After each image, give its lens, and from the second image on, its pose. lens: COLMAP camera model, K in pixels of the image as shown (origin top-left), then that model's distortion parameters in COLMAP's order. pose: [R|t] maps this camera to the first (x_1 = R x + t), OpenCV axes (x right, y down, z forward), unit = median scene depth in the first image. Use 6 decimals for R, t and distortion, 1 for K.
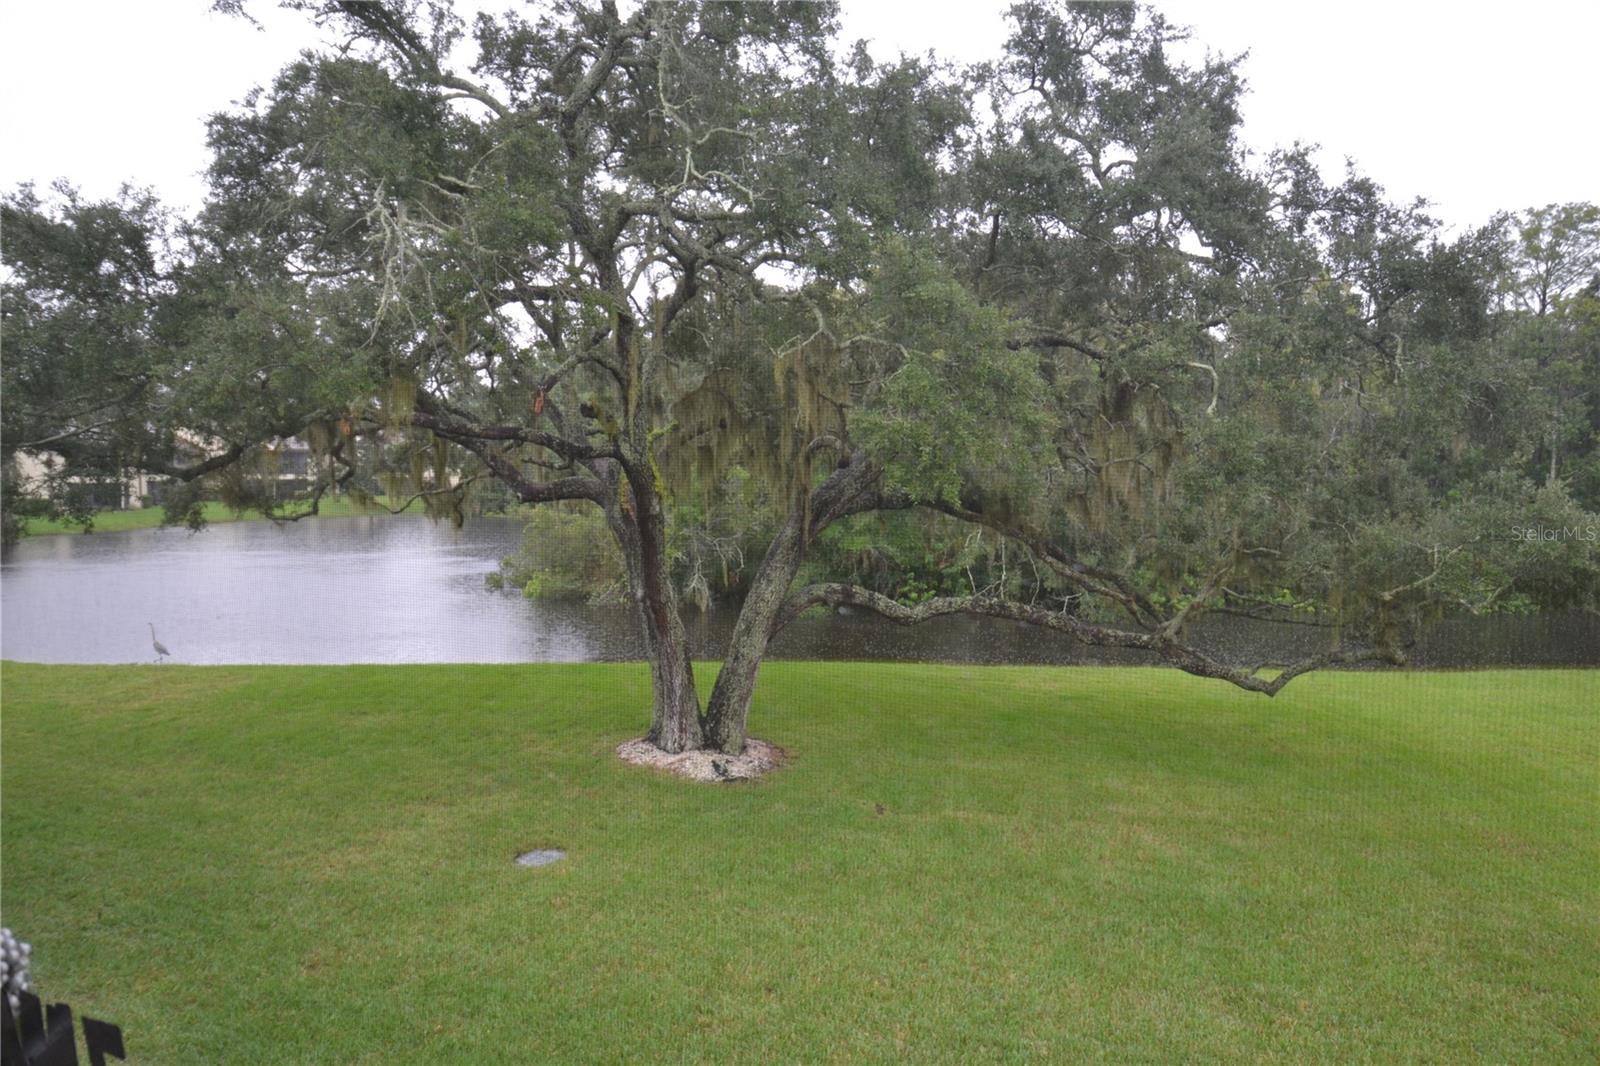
lens RADIAL K [[1042.4, 0, 796.6], [0, 1042.4, 527.7], [0, 0, 1]] dist [0.045644, -0.056577]
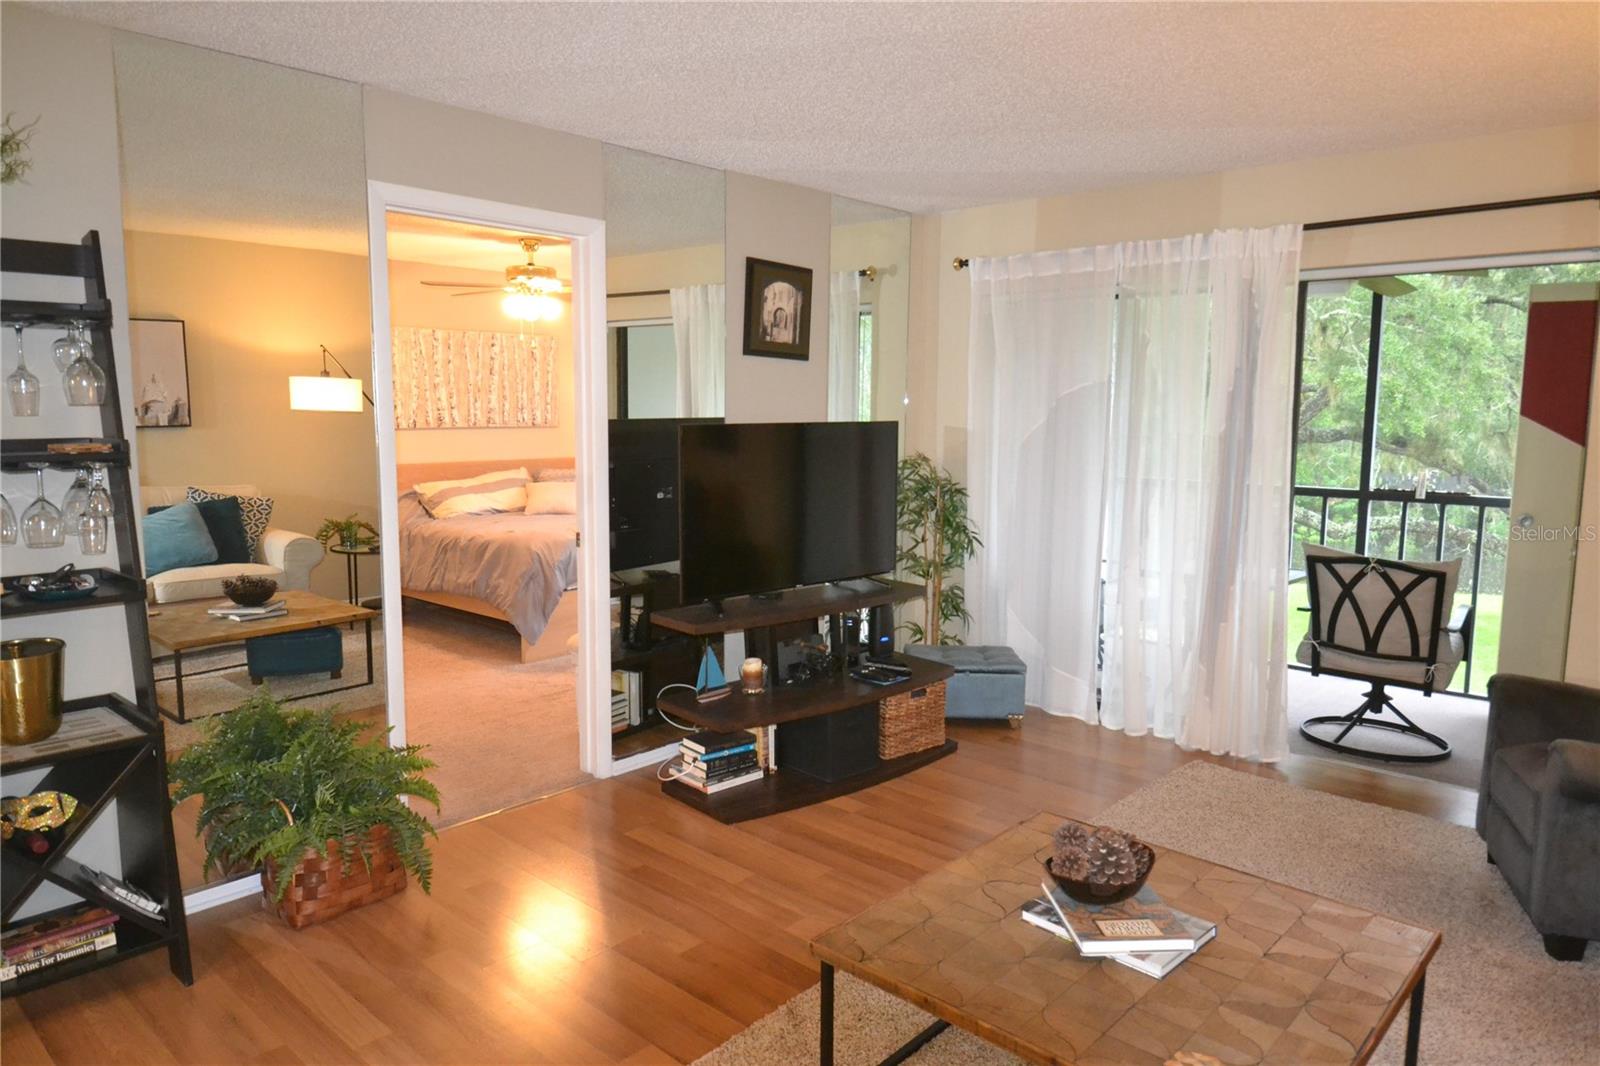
lens RADIAL K [[1042.4, 0, 796.6], [0, 1042.4, 527.7], [0, 0, 1]] dist [0.045644, -0.056577]
pose [[0.953468, 0.037906, -0.299101, -0.128592], [-0.019892, 0.997813, 0.063042, 0.017108], [0.300836, -0.054159, 0.952137, -0.352911]]
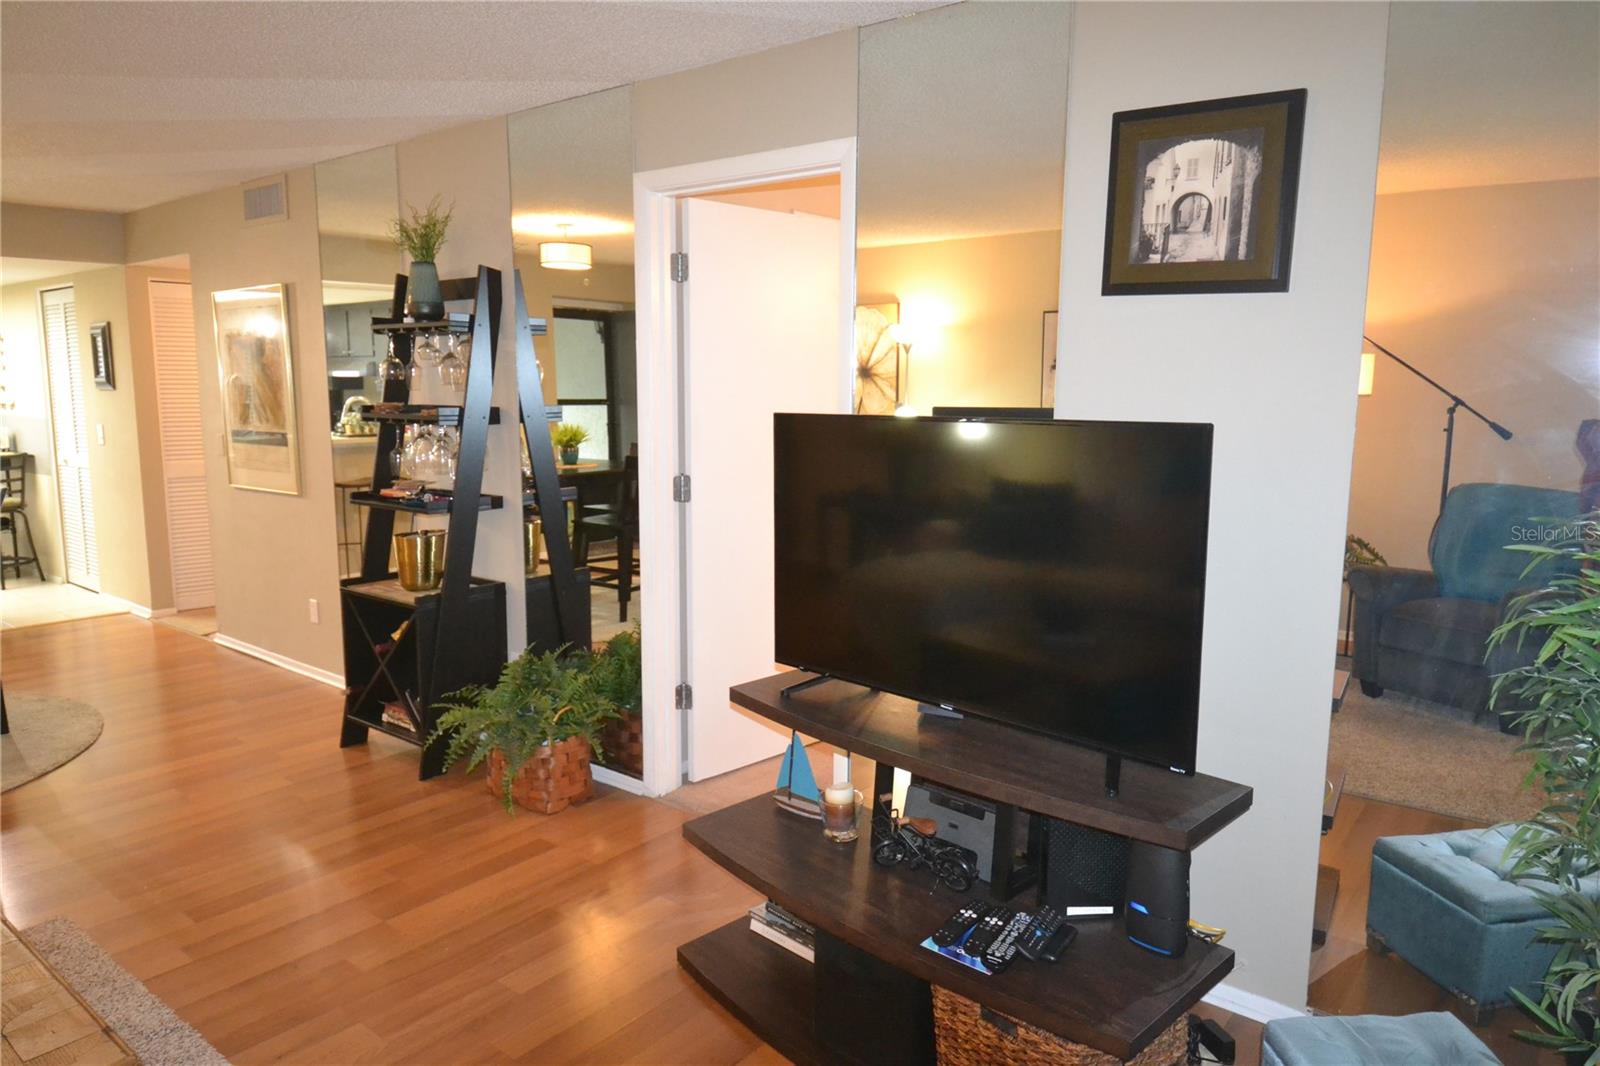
lens RADIAL K [[1042.4, 0, 796.6], [0, 1042.4, 527.7], [0, 0, 1]] dist [0.045644, -0.056577]
pose [[-0.251595, 0.129805, -0.959088, -0.064420], [-0.059519, 0.987014, 0.149198, 0.002691], [0.966001, 0.094622, -0.240602, -0.099411]]
